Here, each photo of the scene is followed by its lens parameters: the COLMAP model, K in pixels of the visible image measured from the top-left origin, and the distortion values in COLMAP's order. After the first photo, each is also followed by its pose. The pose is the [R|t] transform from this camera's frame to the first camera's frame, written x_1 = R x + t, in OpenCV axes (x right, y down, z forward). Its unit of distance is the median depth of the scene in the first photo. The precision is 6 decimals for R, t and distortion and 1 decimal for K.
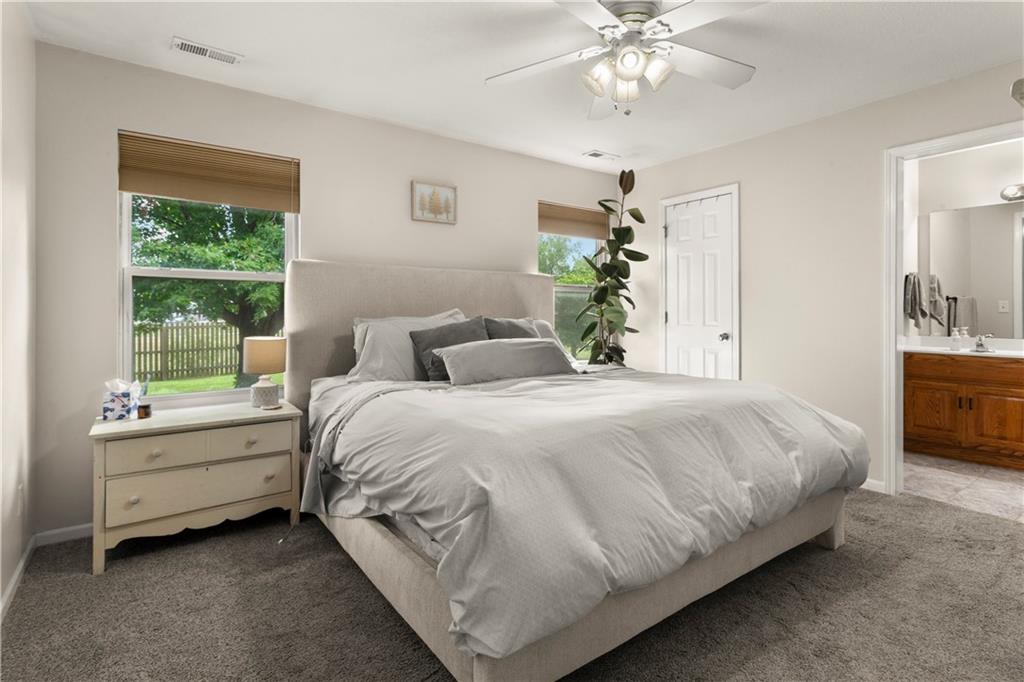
lens RADIAL K [[499.1, 0, 515.8], [0, 499.1, 310.1], [0, 0, 1]] dist [0.001069, 0.001149]
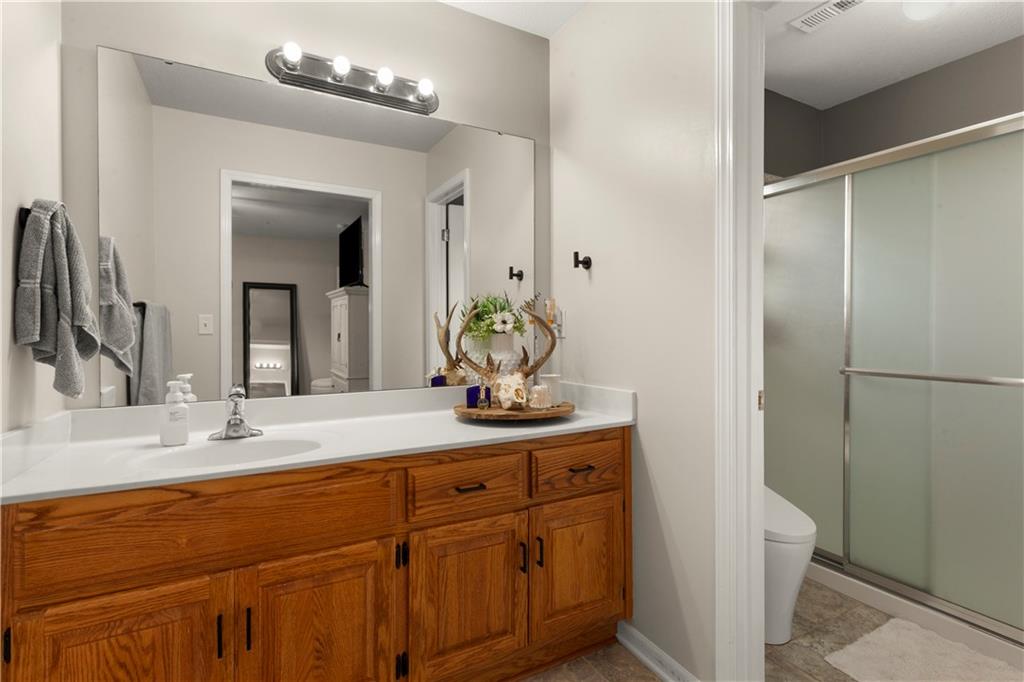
lens RADIAL K [[497.4, 0, 517.0], [0, 497.4, 334.4], [0, 0, 1]] dist [0.000076, 0.000070]
pose [[0.127210, -0.009257, 0.991833, 0.543675], [-0.003193, 0.999947, 0.009742, -0.002310], [-0.991871, -0.004406, 0.127174, 0.694161]]
